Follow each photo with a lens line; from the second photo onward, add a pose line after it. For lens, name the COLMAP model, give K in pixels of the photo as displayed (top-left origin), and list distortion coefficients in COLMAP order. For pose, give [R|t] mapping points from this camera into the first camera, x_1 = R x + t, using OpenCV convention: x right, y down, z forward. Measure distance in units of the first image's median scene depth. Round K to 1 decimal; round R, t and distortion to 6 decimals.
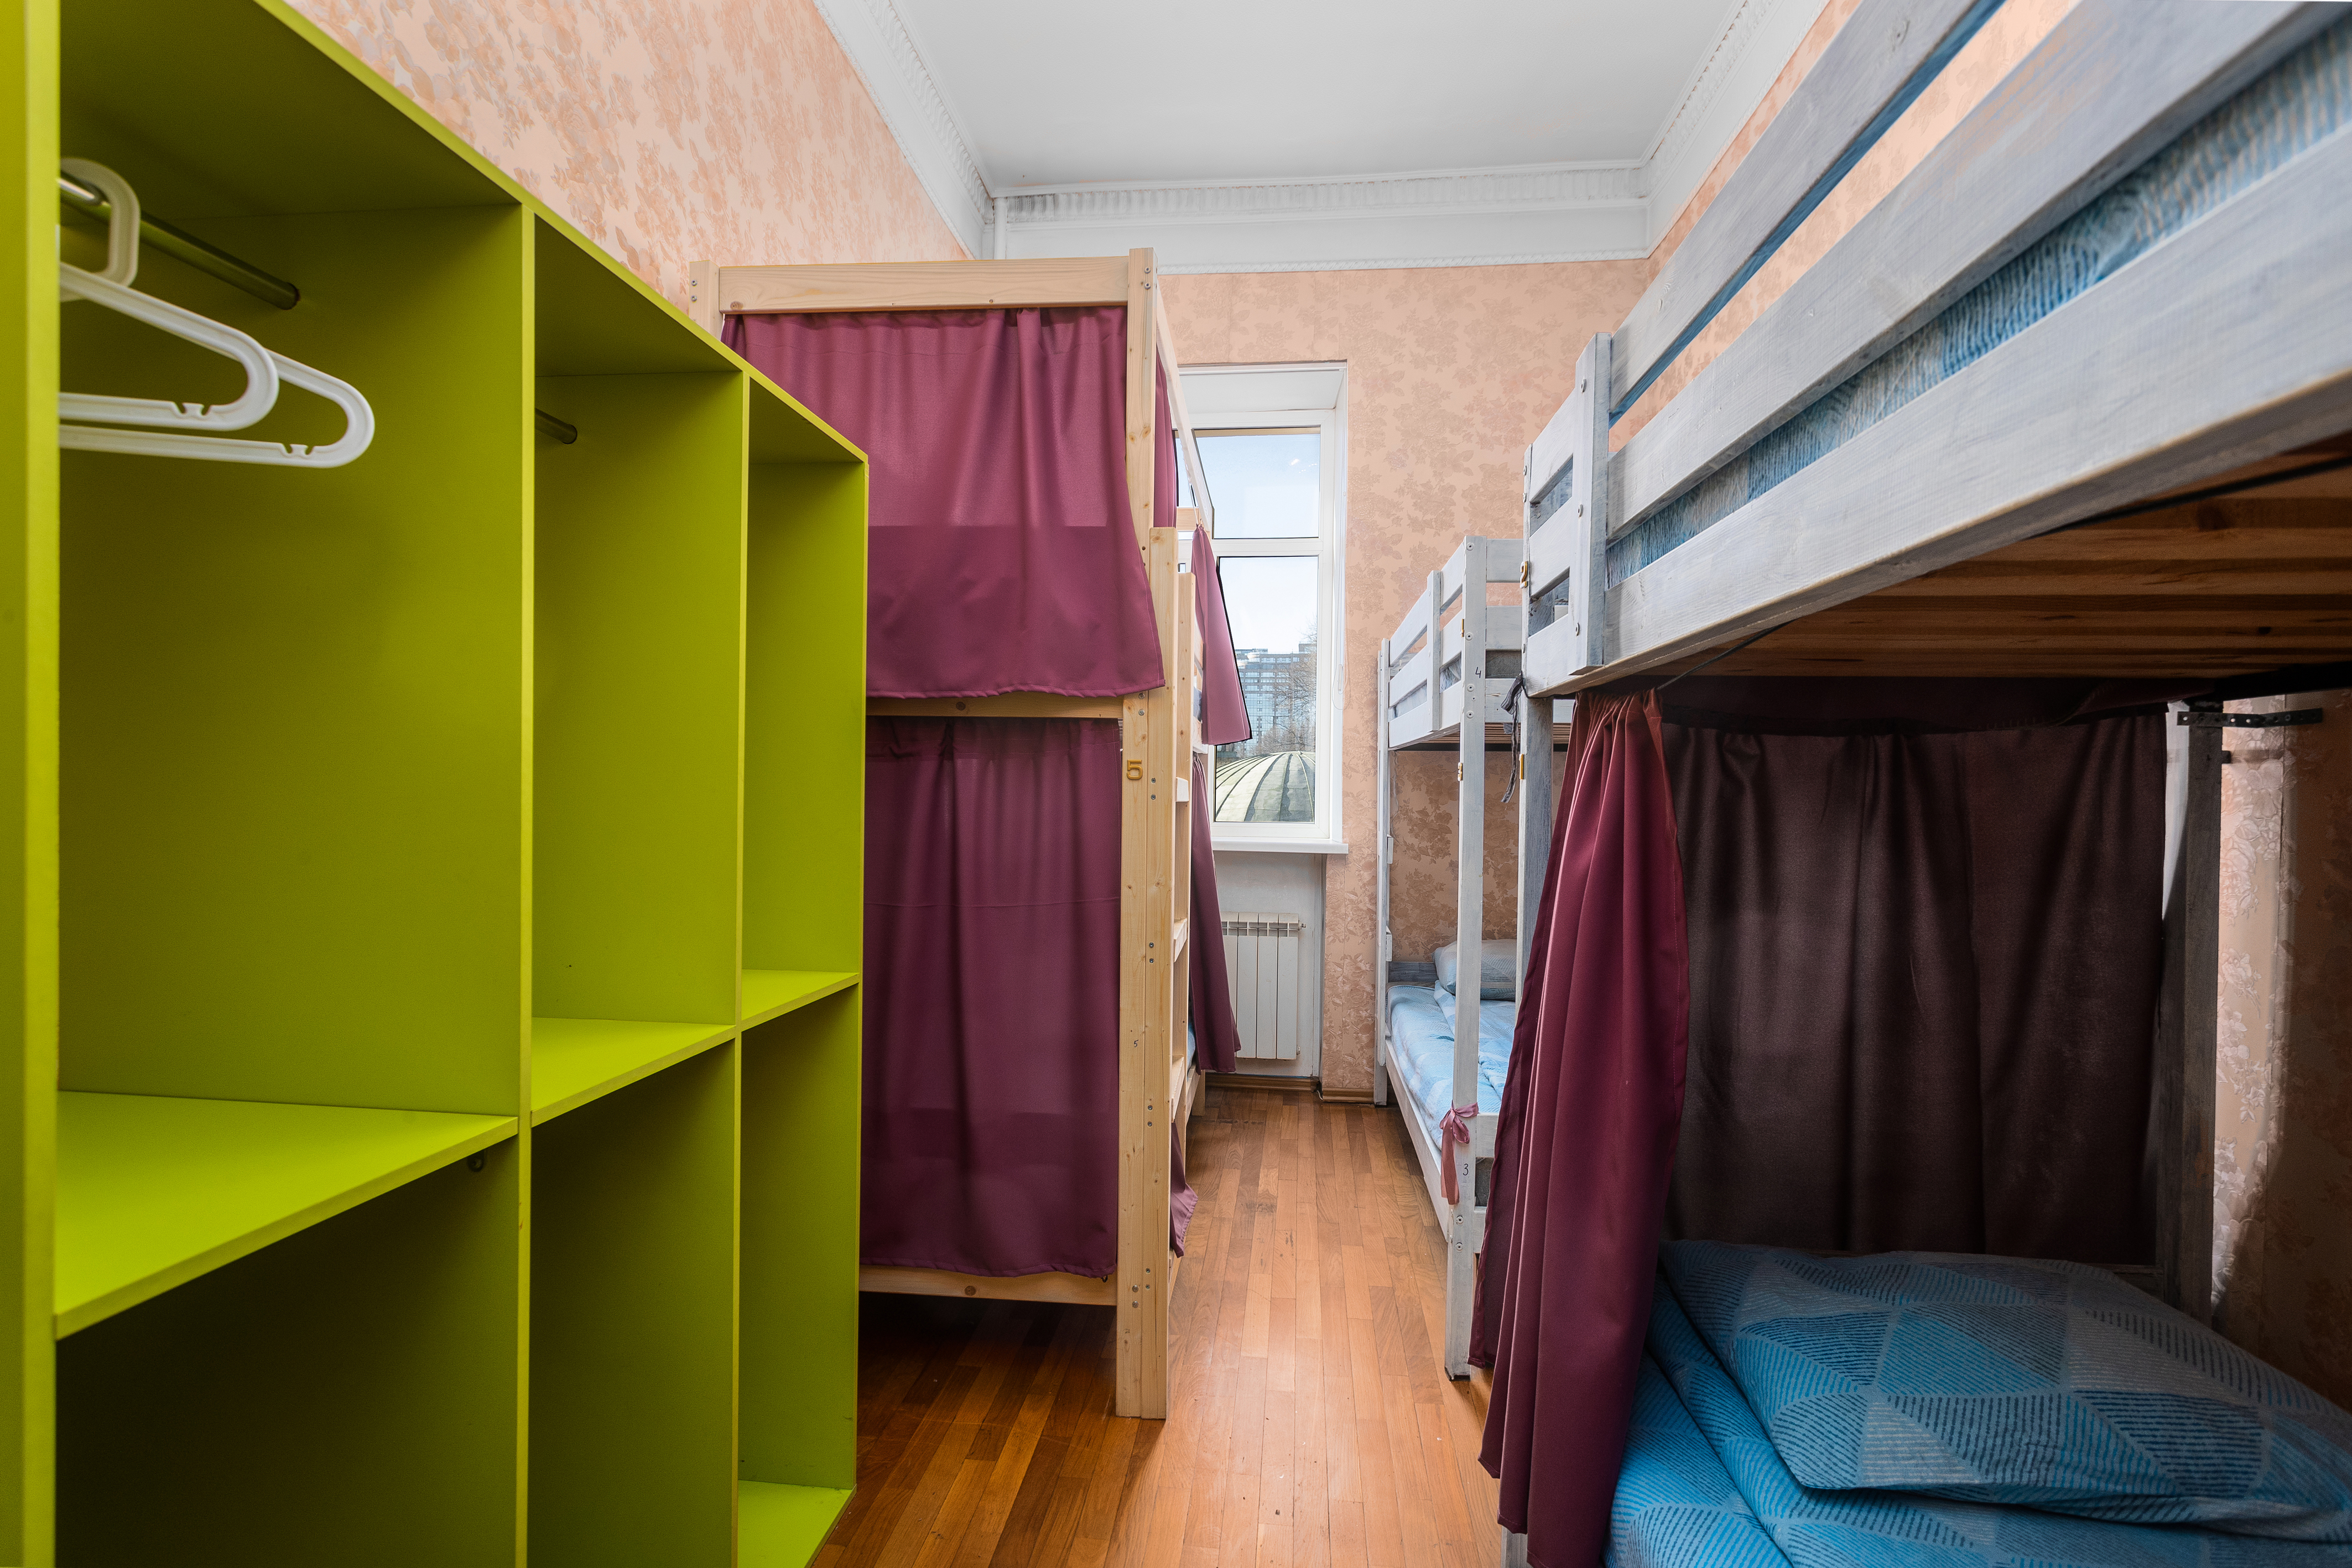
lens RADIAL K [[1136.9, 0, 1177.5], [0, 1136.9, 784.7], [0, 0, 1]] dist [-0.000662, 0.002815]
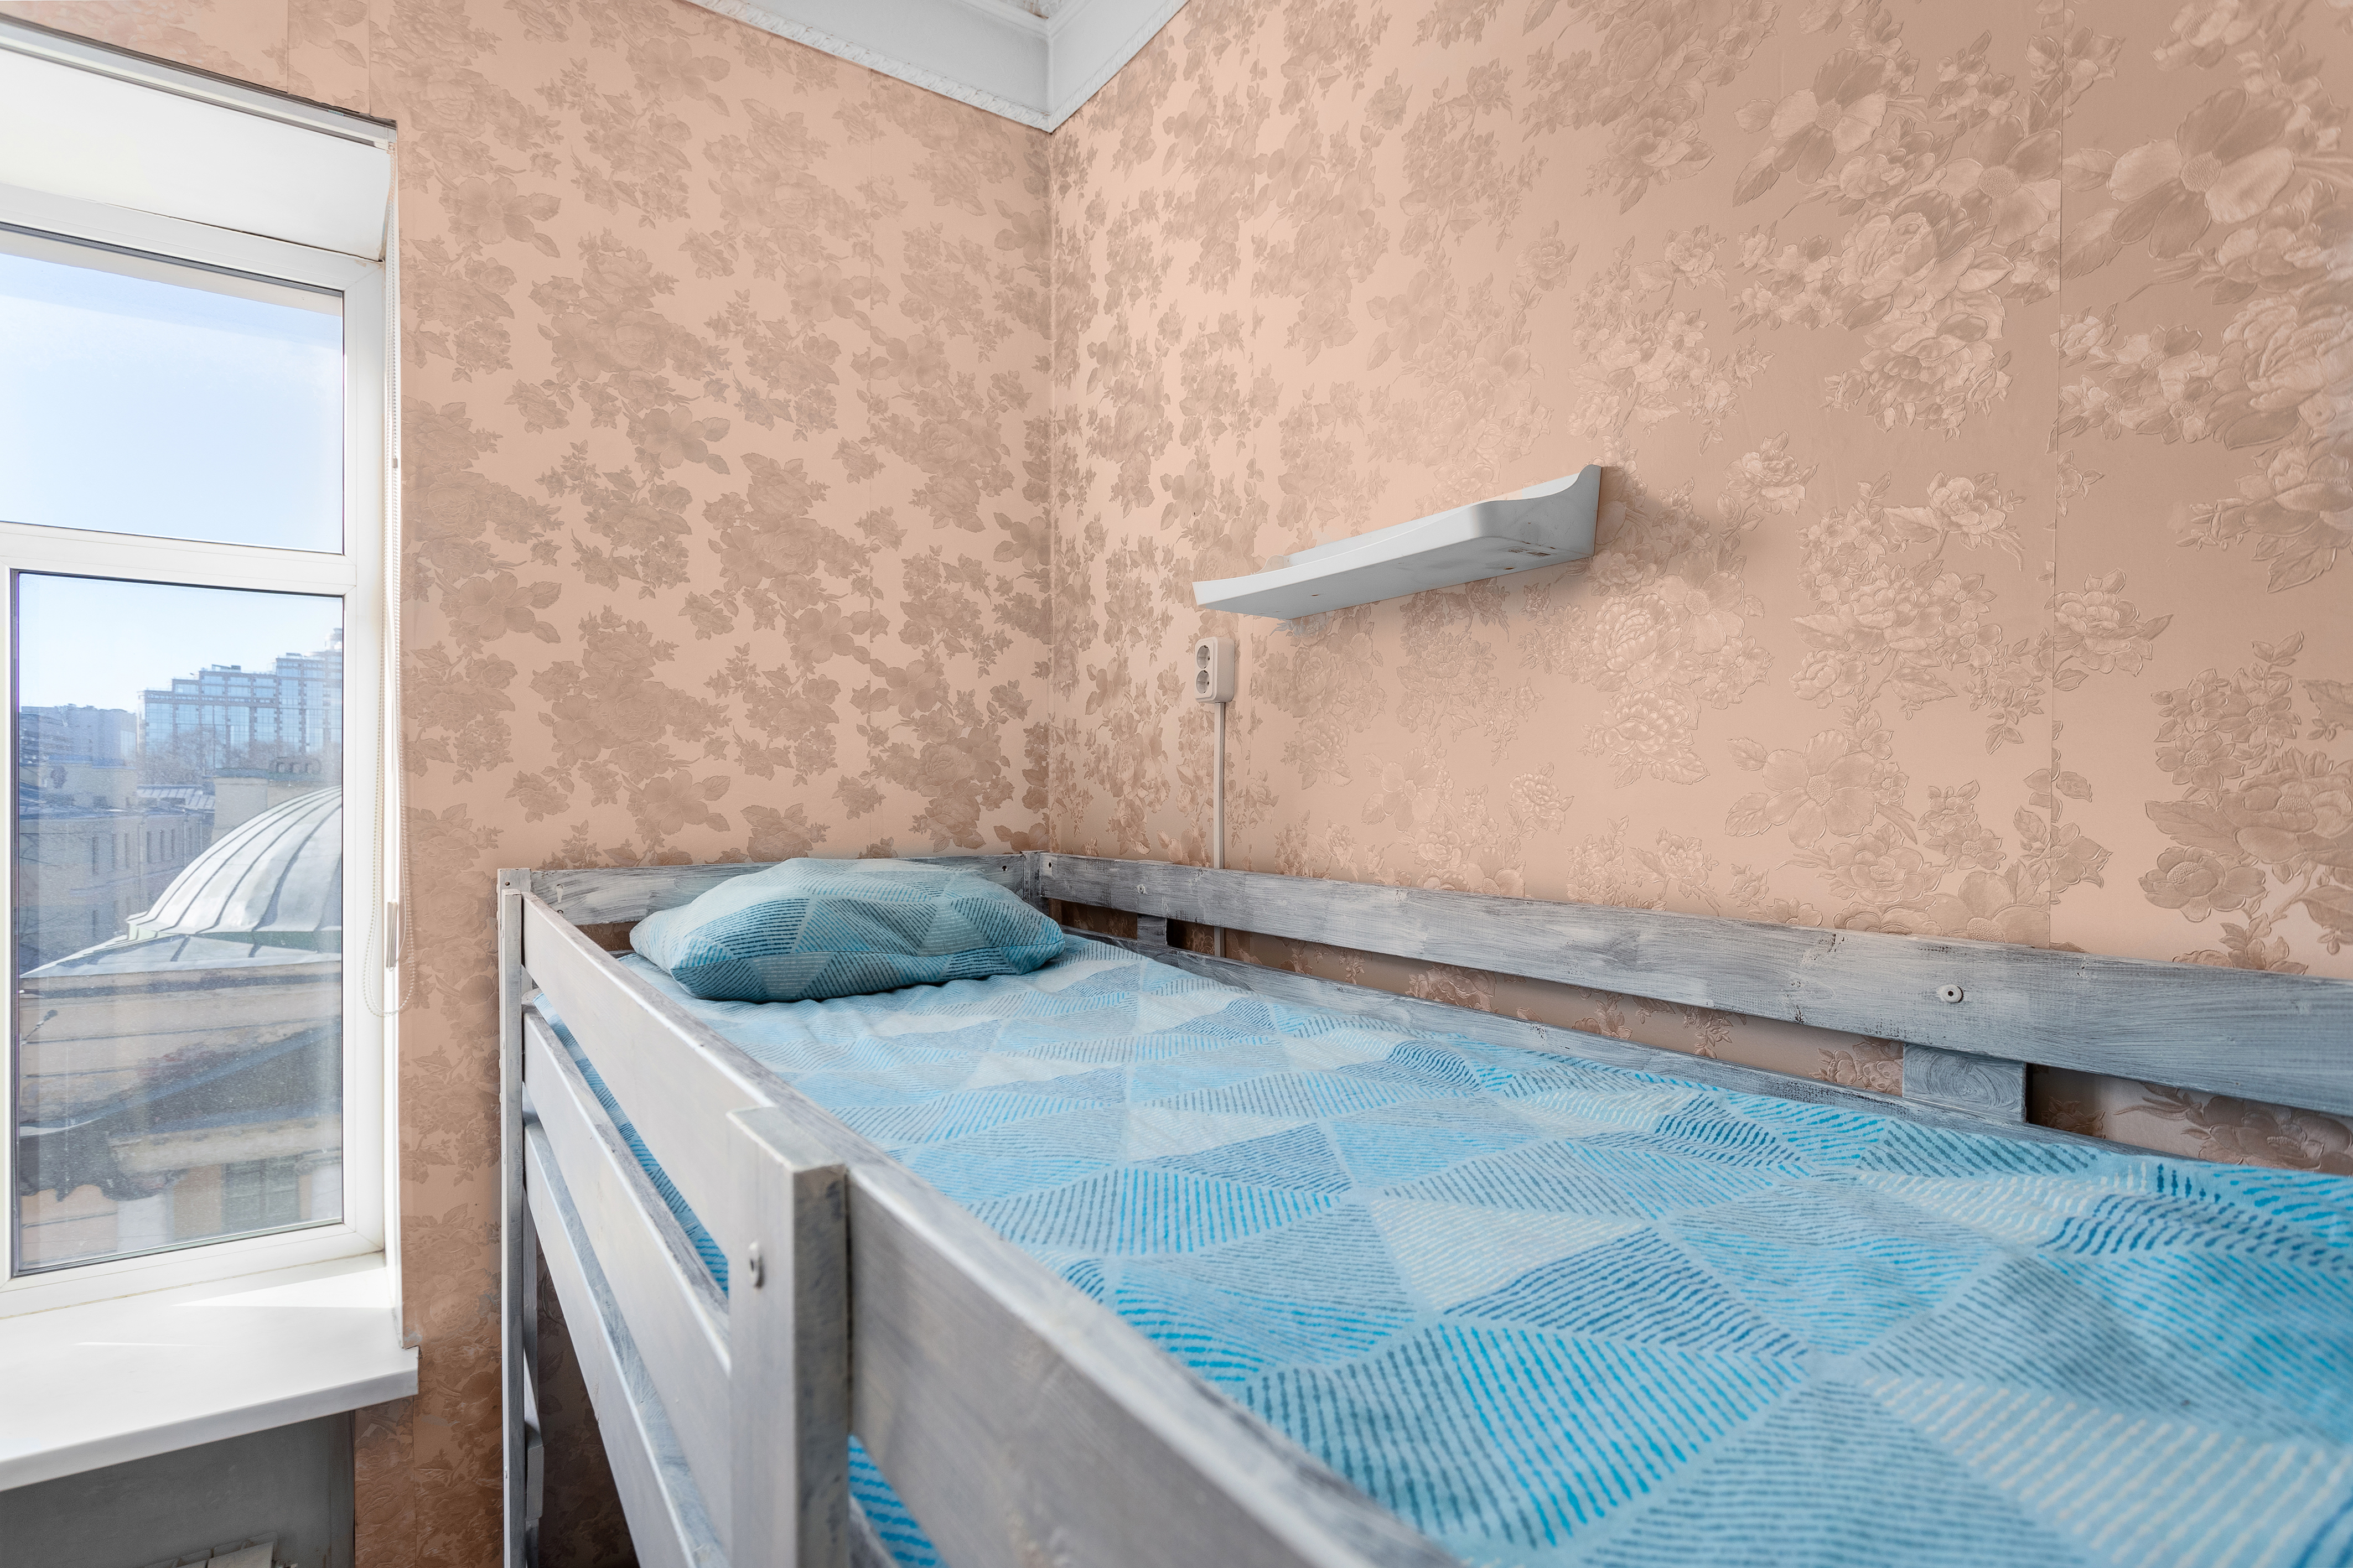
lens RADIAL K [[1137.3, 0, 1170.1], [0, 1137.3, 801.0], [0, 0, 1]] dist [-0.000662, 0.002815]
pose [[0.767844, -0.013853, 0.640487, 0.100069], [0.010505, 0.999904, 0.009032, -0.141923], [-0.640551, -0.000207, 0.767916, 0.531577]]
